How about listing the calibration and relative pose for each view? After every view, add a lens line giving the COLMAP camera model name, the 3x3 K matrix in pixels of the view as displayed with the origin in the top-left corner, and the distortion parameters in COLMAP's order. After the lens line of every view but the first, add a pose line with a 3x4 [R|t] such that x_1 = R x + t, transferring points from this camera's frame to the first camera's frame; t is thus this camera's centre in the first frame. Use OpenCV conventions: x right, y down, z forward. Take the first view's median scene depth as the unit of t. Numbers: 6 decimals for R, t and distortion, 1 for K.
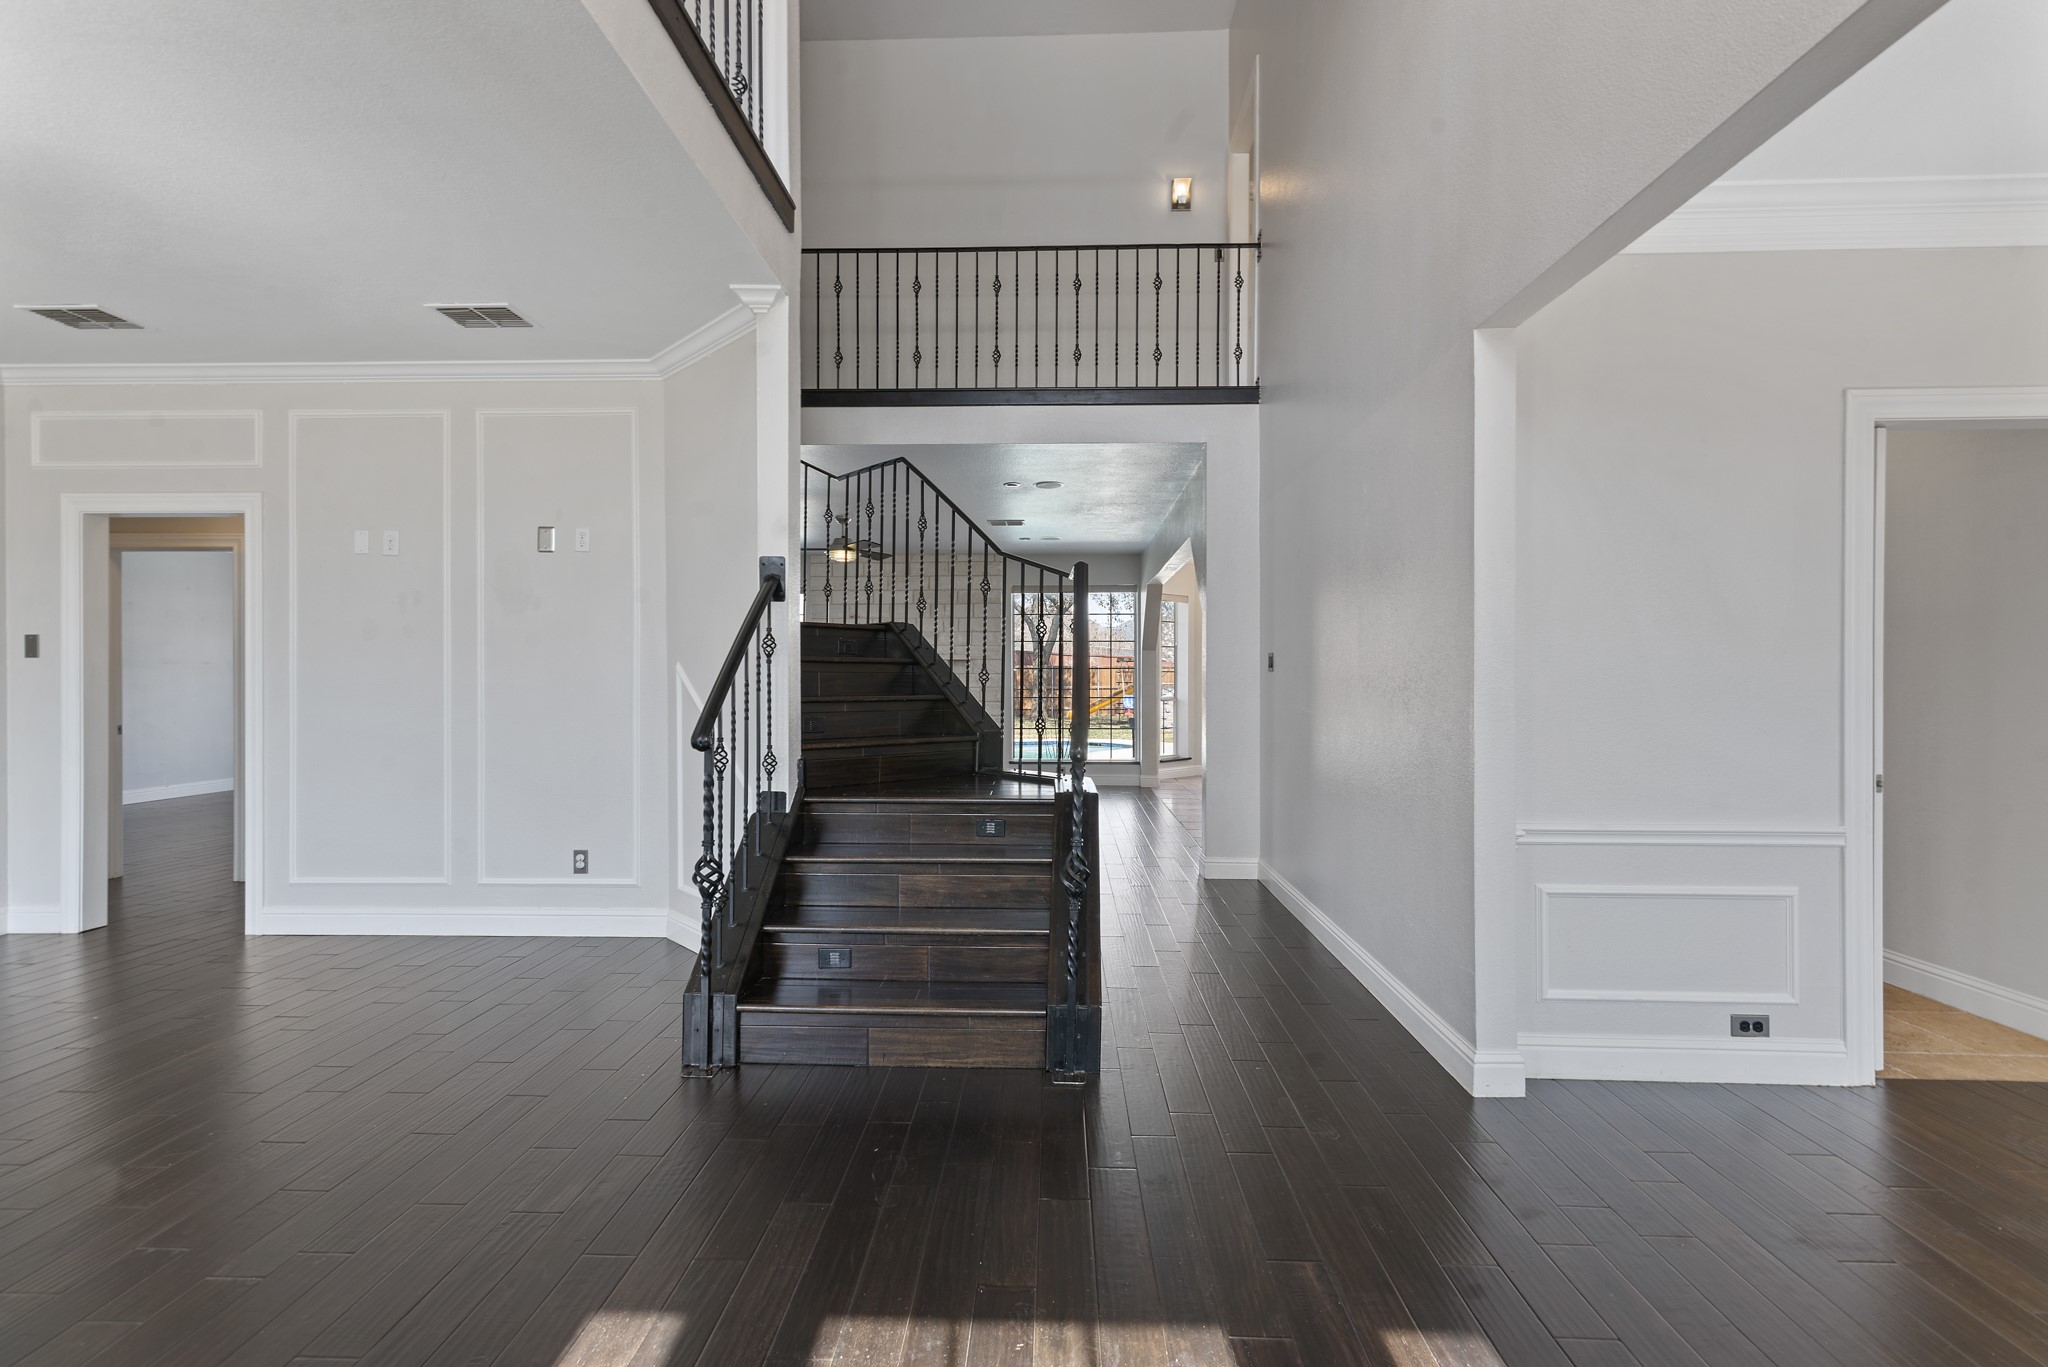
lens RADIAL K [[927.6, 0, 1022.9], [0, 927.6, 673.8], [0, 0, 1]] dist [0.013282, 0.000395]
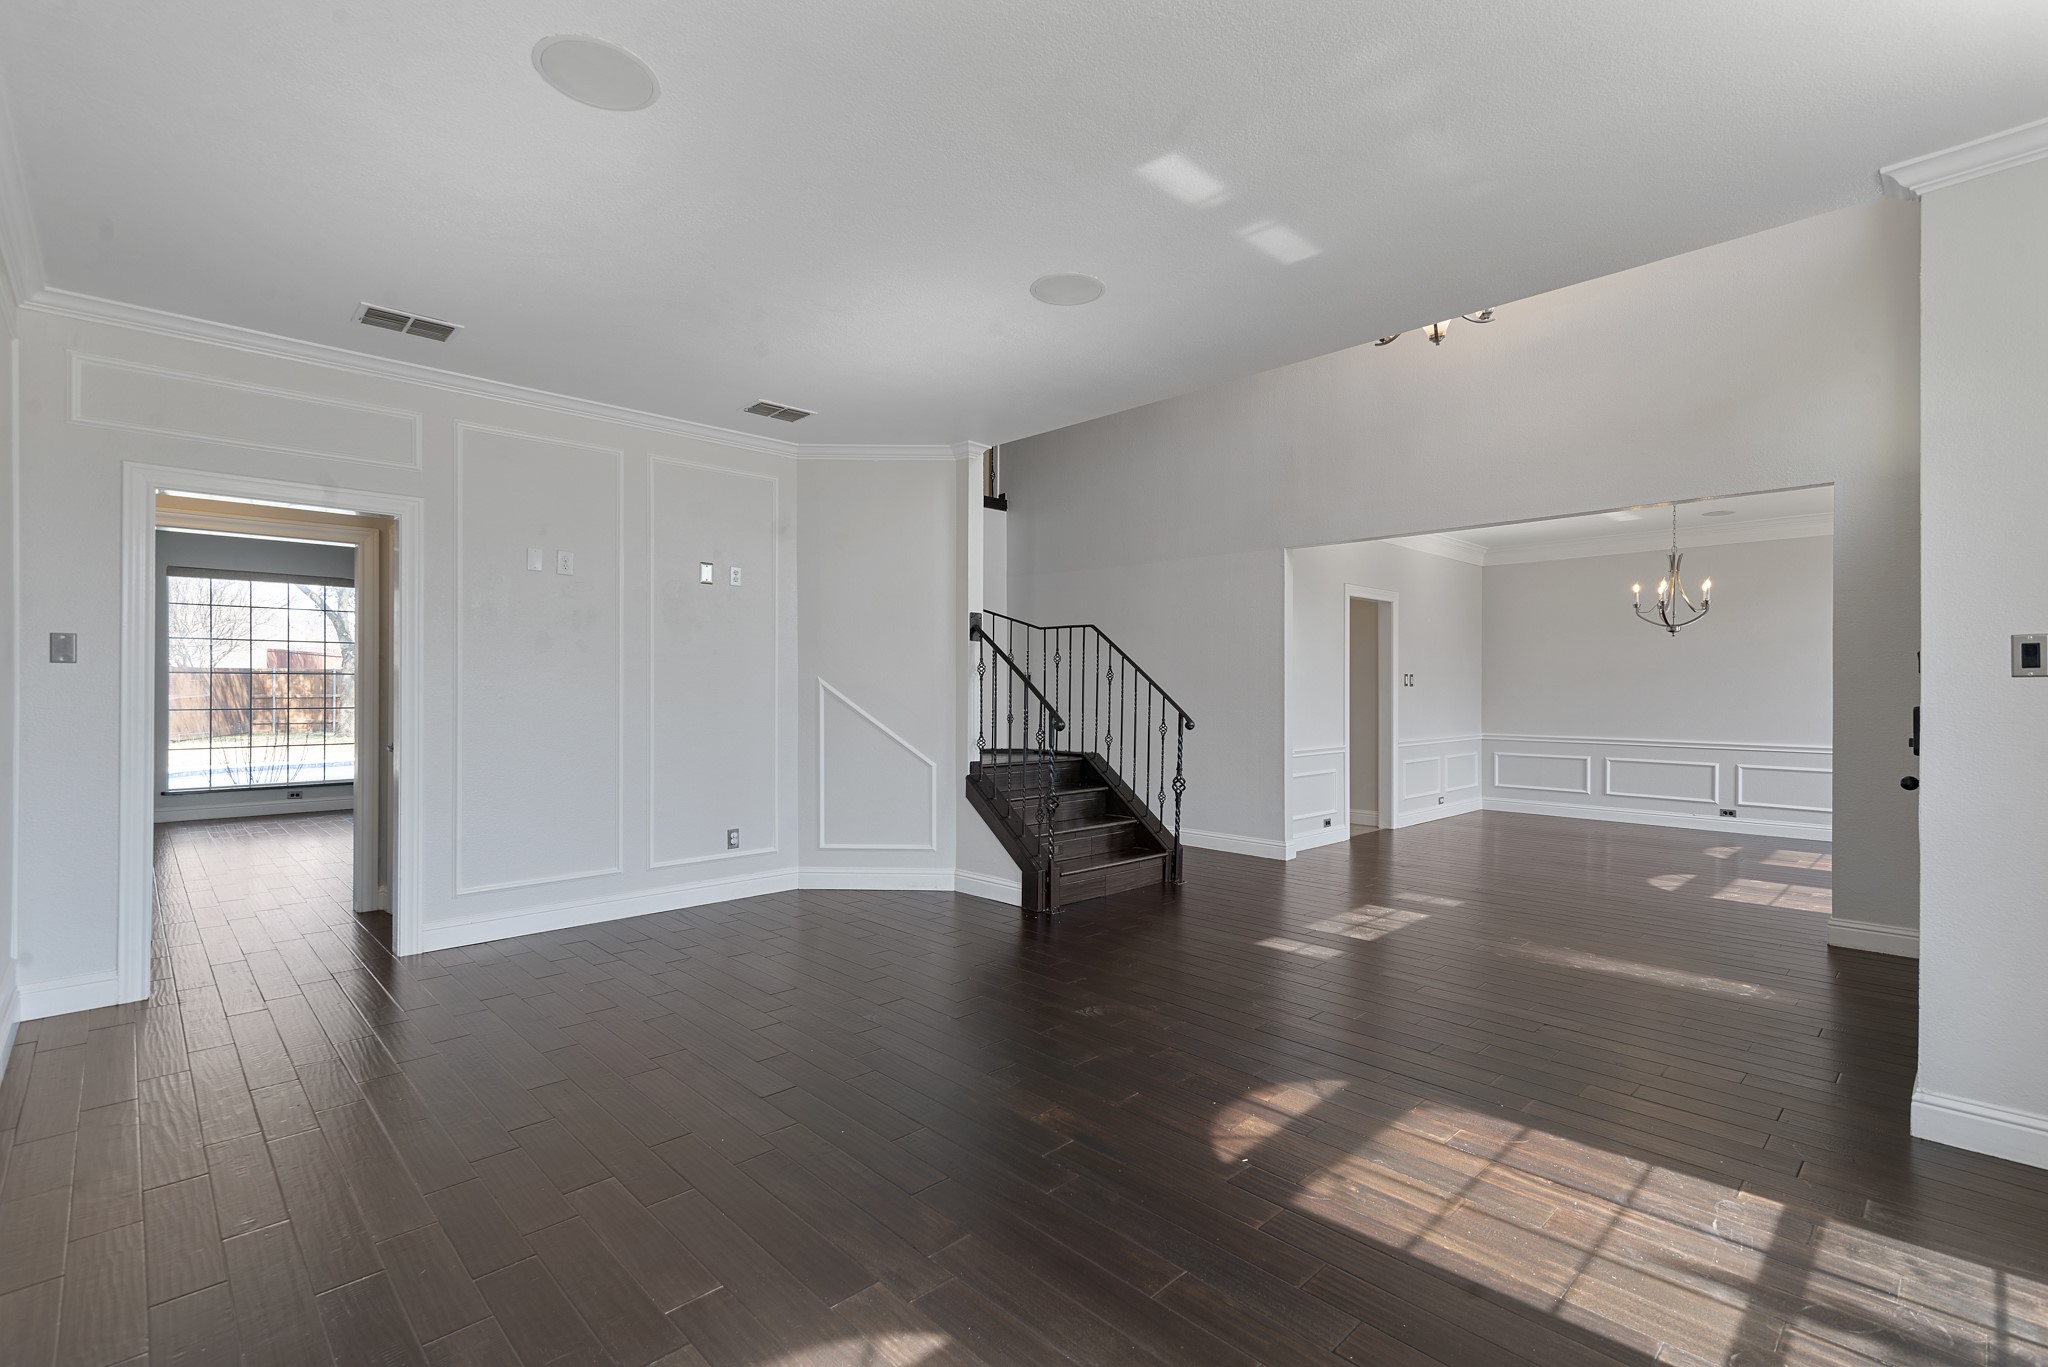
lens RADIAL K [[927.6, 0, 1028.8], [0, 927.6, 666.2], [0, 0, 1]] dist [0.013282, 0.000395]
pose [[0.691410, 0.019881, 0.722189, -1.438206], [-0.006772, 0.999756, -0.021038, -0.002866], [-0.722431, 0.009655, 0.691376, -0.169008]]
